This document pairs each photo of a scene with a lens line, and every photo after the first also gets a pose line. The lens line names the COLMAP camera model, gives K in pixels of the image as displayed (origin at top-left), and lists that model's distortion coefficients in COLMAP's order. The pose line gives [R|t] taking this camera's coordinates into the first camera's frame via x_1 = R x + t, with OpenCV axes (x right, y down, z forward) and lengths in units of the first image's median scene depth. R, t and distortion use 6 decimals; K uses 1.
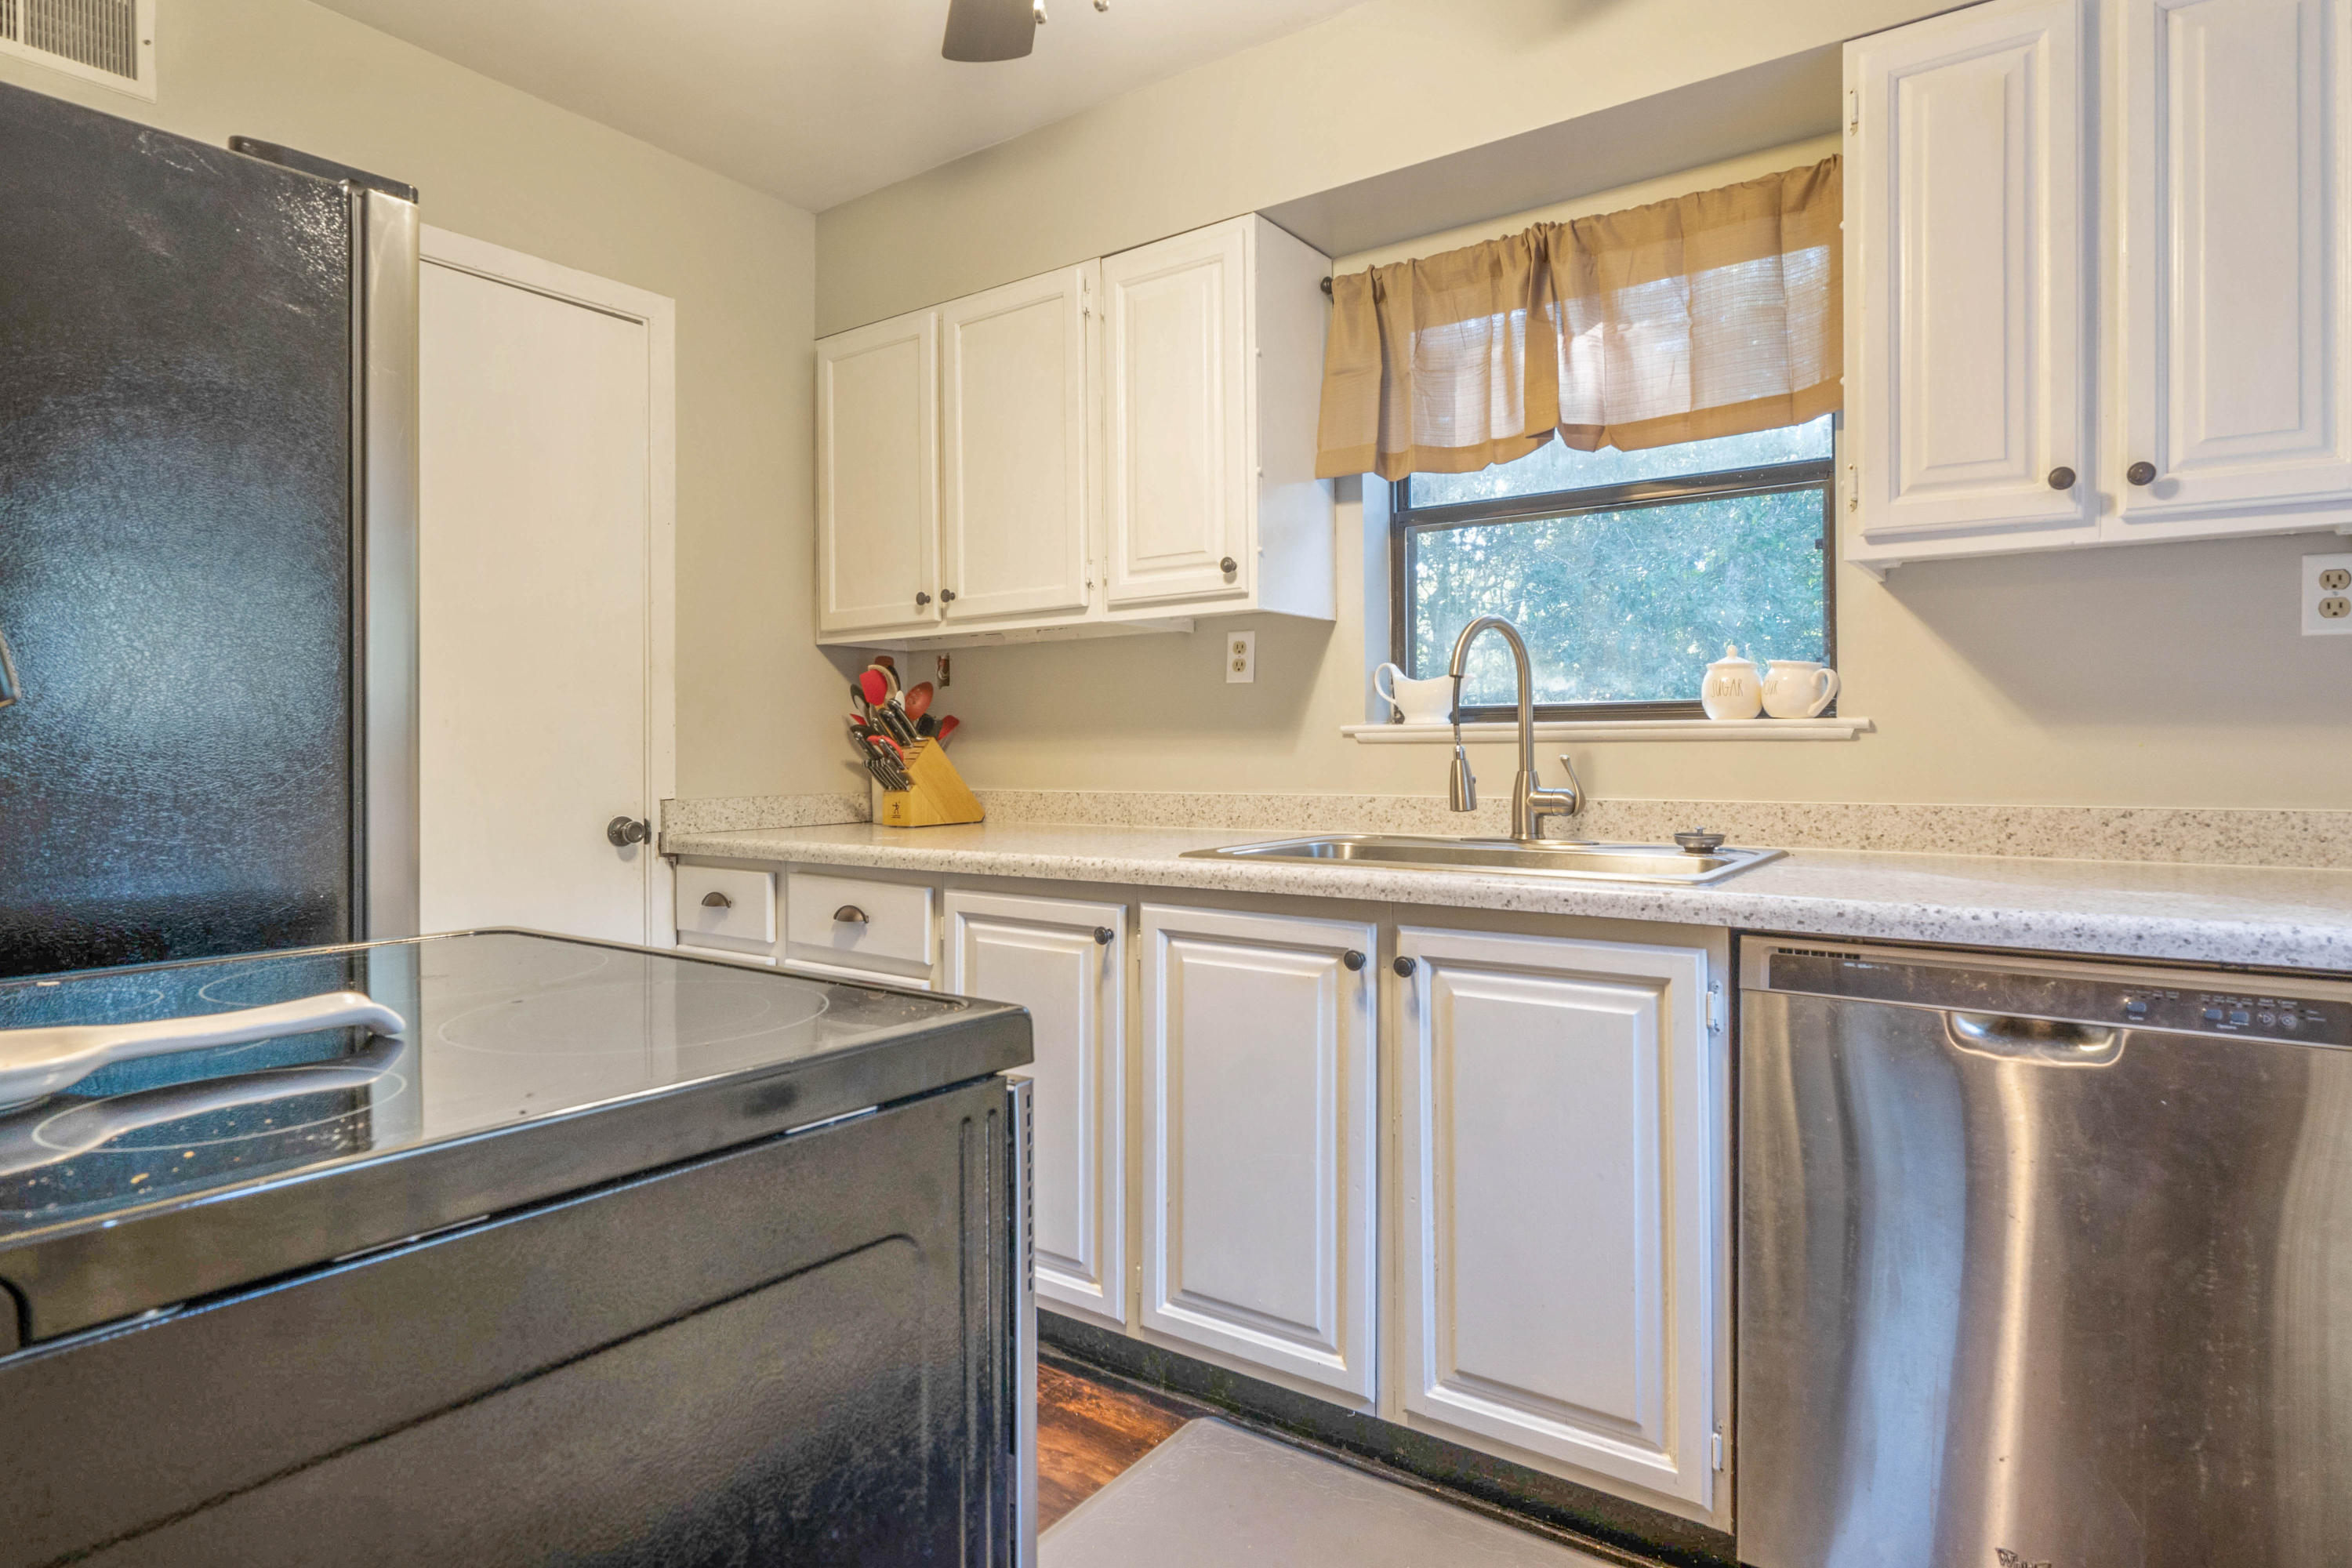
lens RADIAL K [[1263.4, 0, 1186.2], [0, 1263.4, 746.3], [0, 0, 1]] dist [-0.007577, 0.000185]
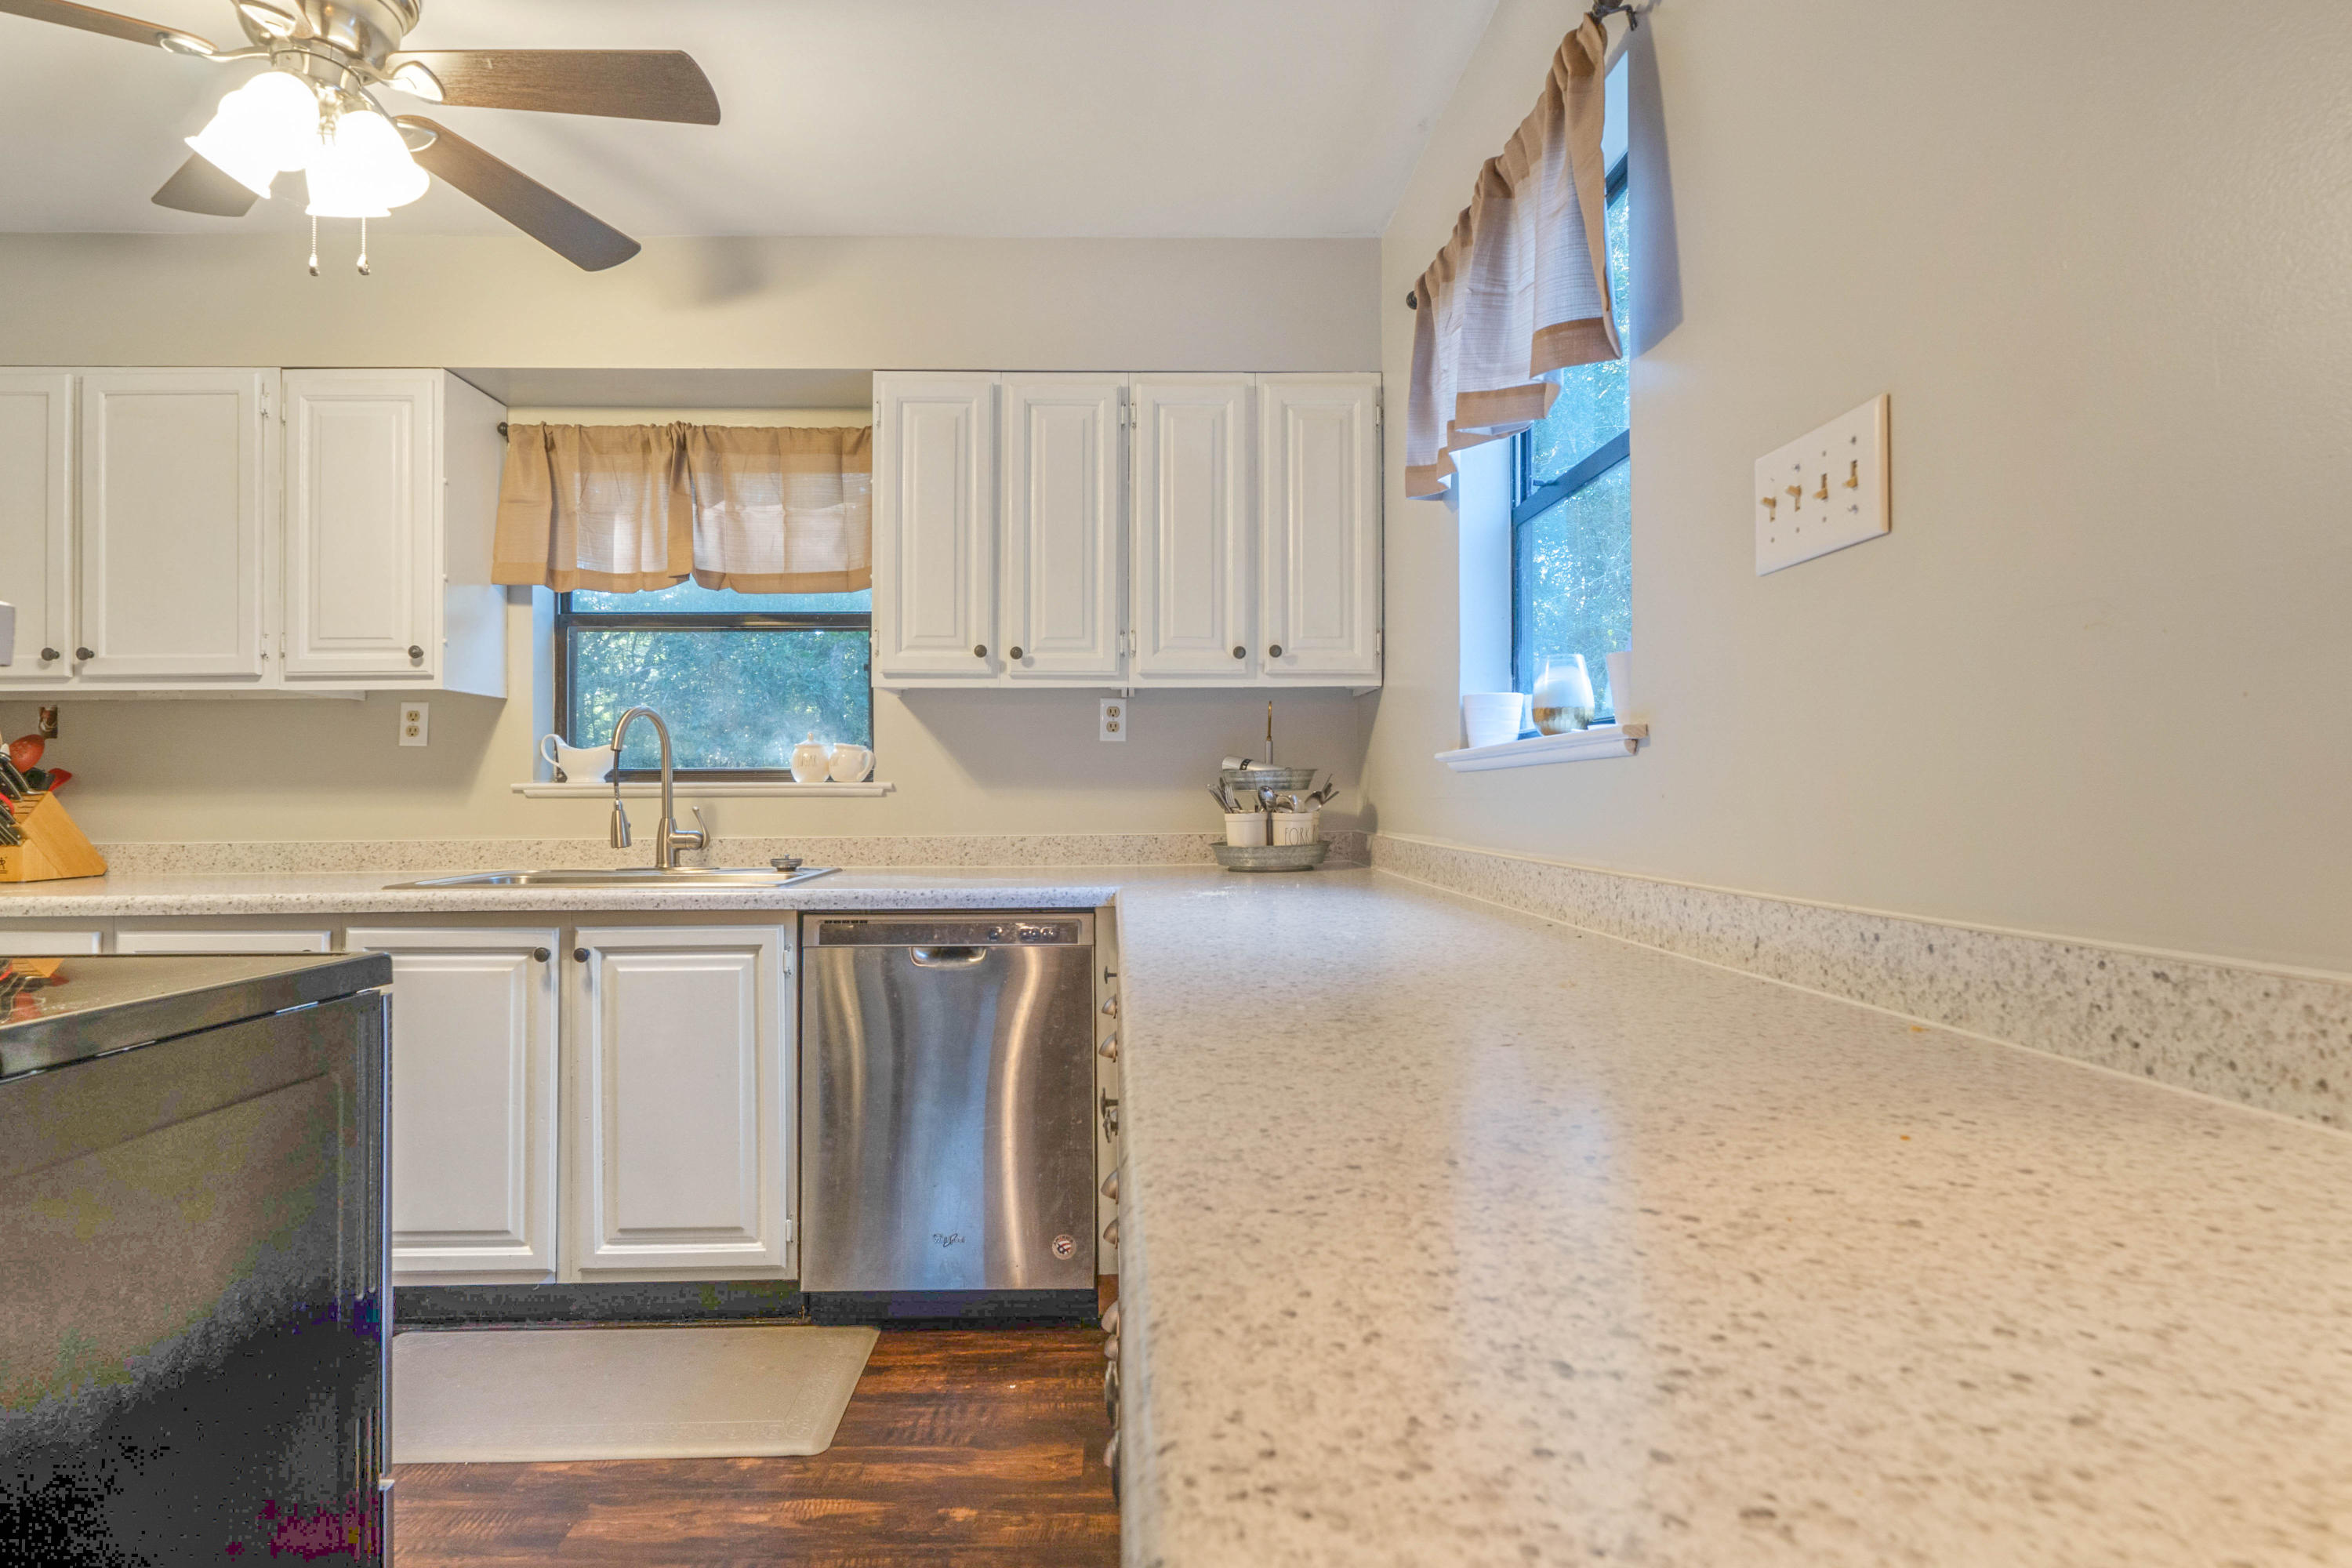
lens RADIAL K [[1263.4, 0, 1155.8], [0, 1263.4, 775.5], [0, 0, 1]] dist [-0.007577, 0.000185]
pose [[0.799915, 0.010252, 0.600026, -0.136205], [-0.000519, 0.999866, -0.016392, -0.005117], [-0.600113, 0.012801, 0.799813, -0.439486]]
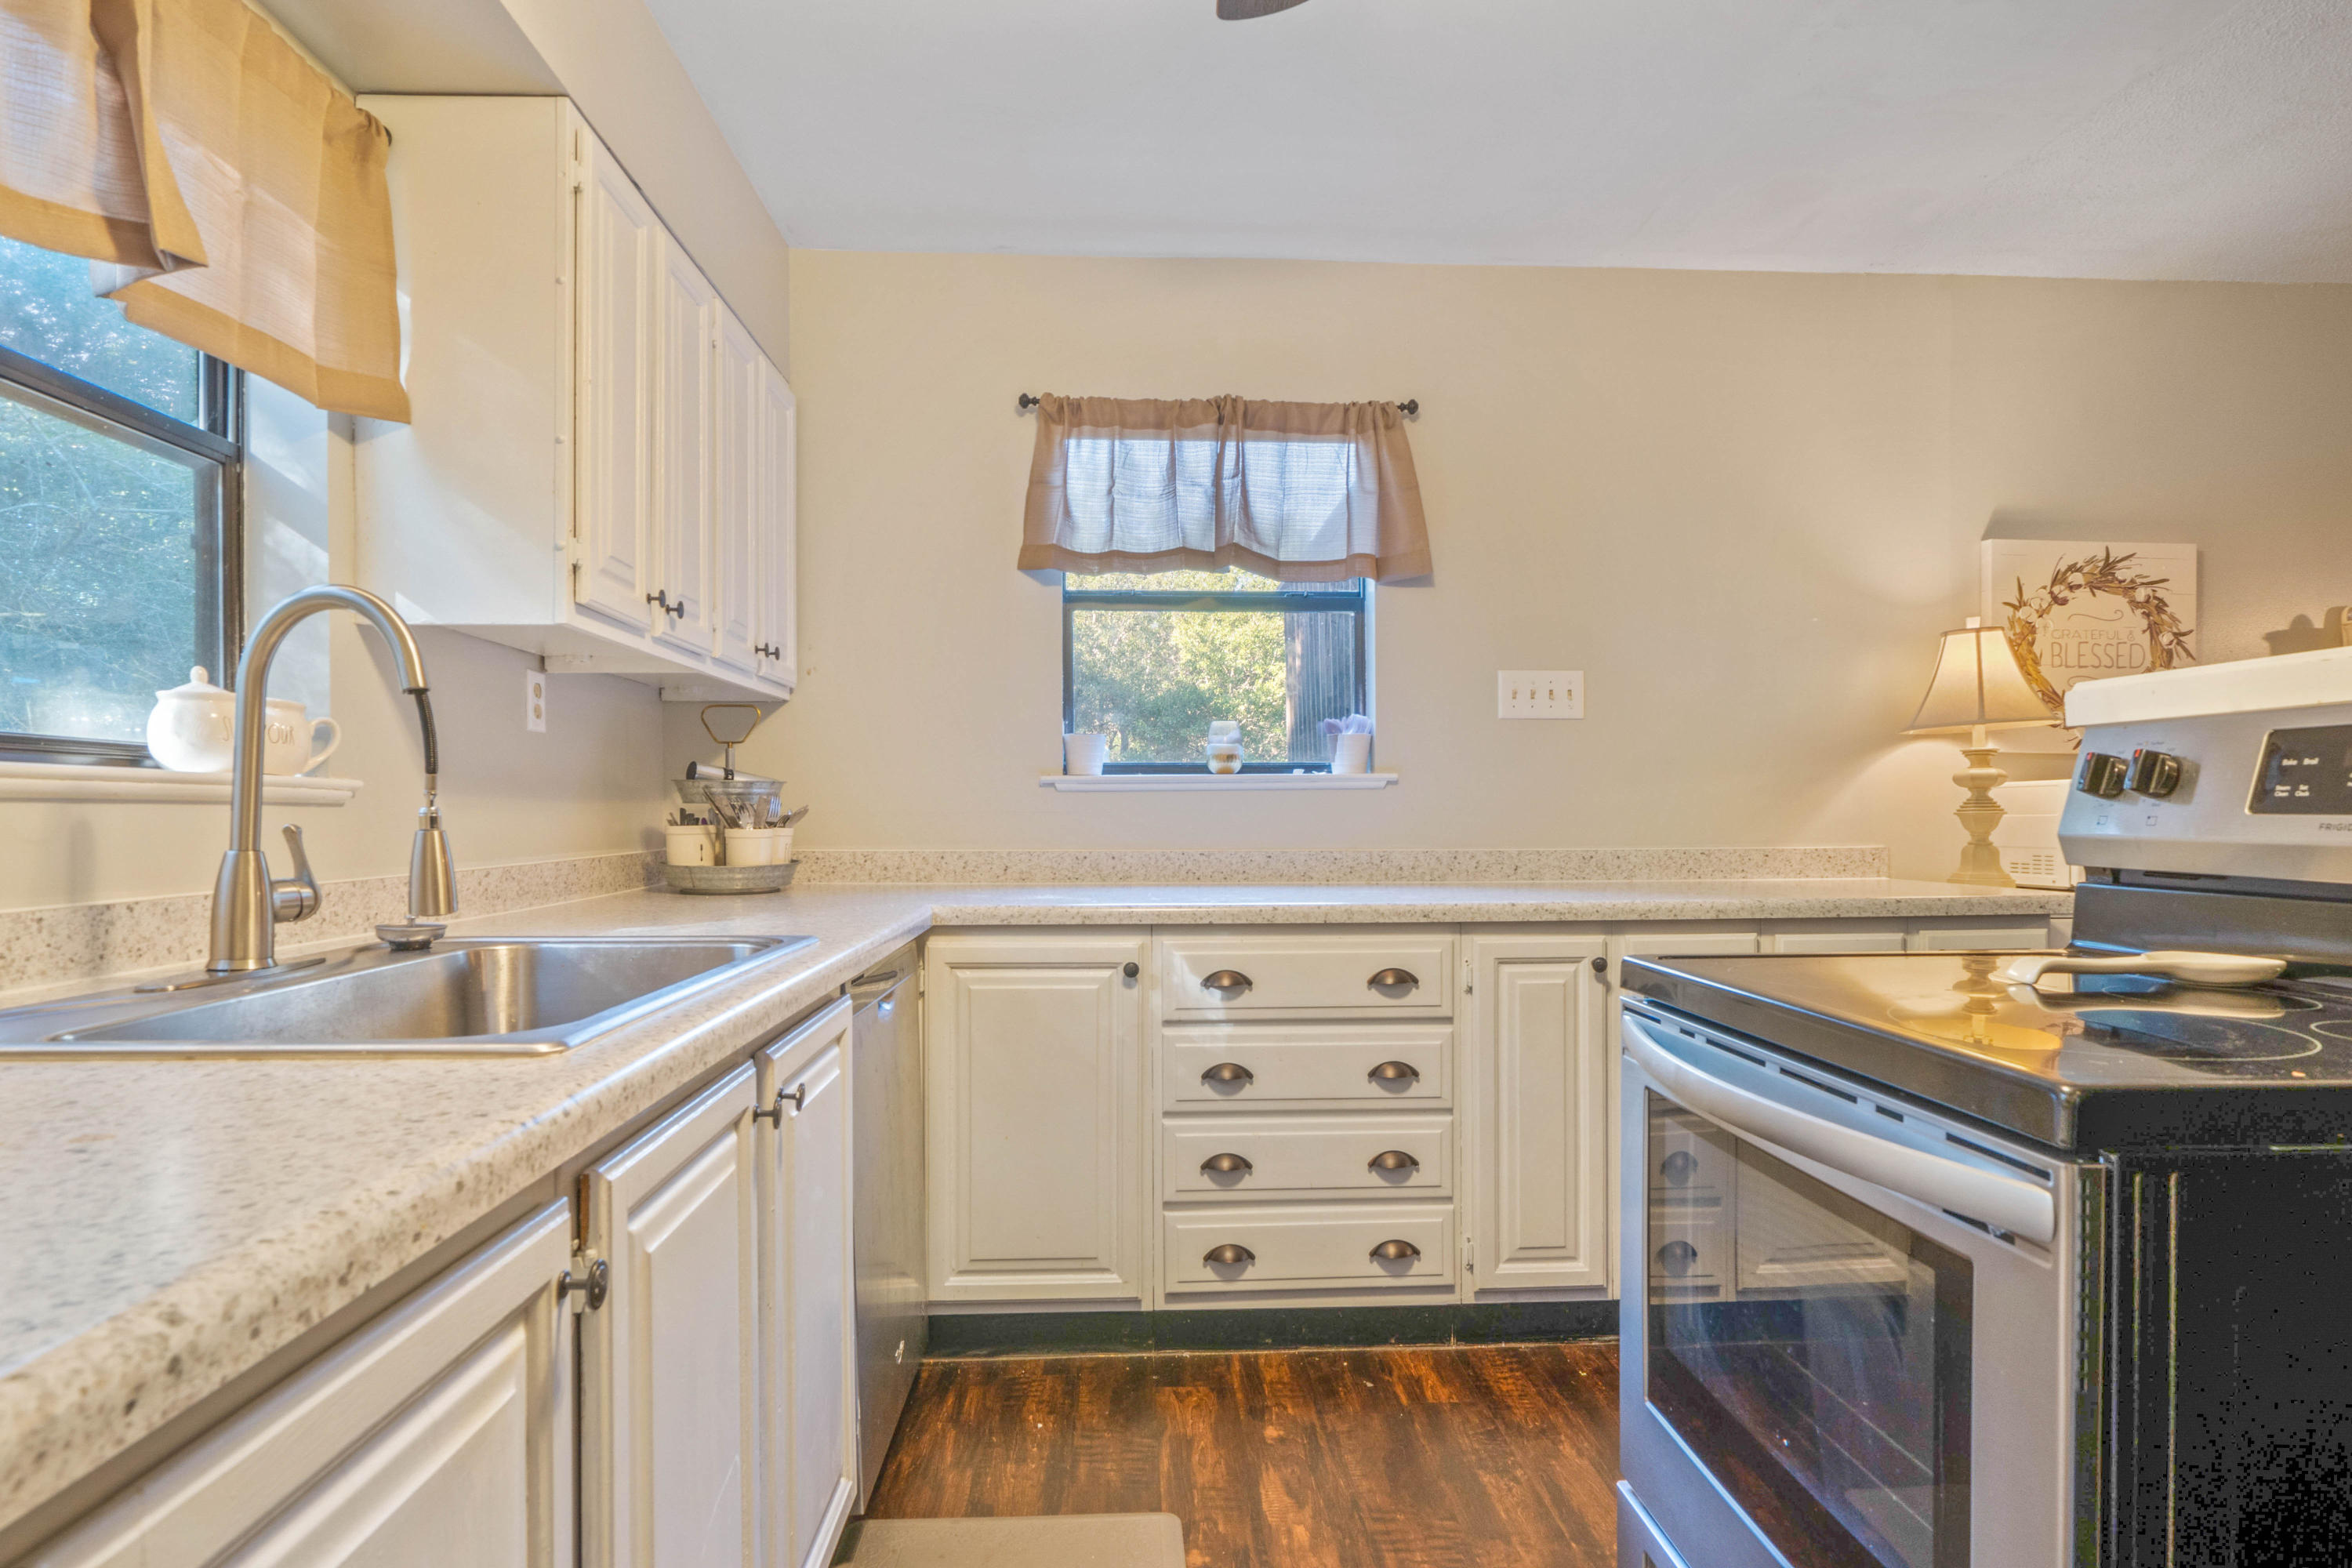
lens RADIAL K [[1263.4, 0, 1174.6], [0, 1263.4, 820.8], [0, 0, 1]] dist [-0.007577, 0.000185]
pose [[-0.619659, -0.001691, 0.784869, -0.453232], [0.000315, 0.999997, 0.002403, 0.003799], [-0.784871, 0.001737, -0.619657, 1.029192]]
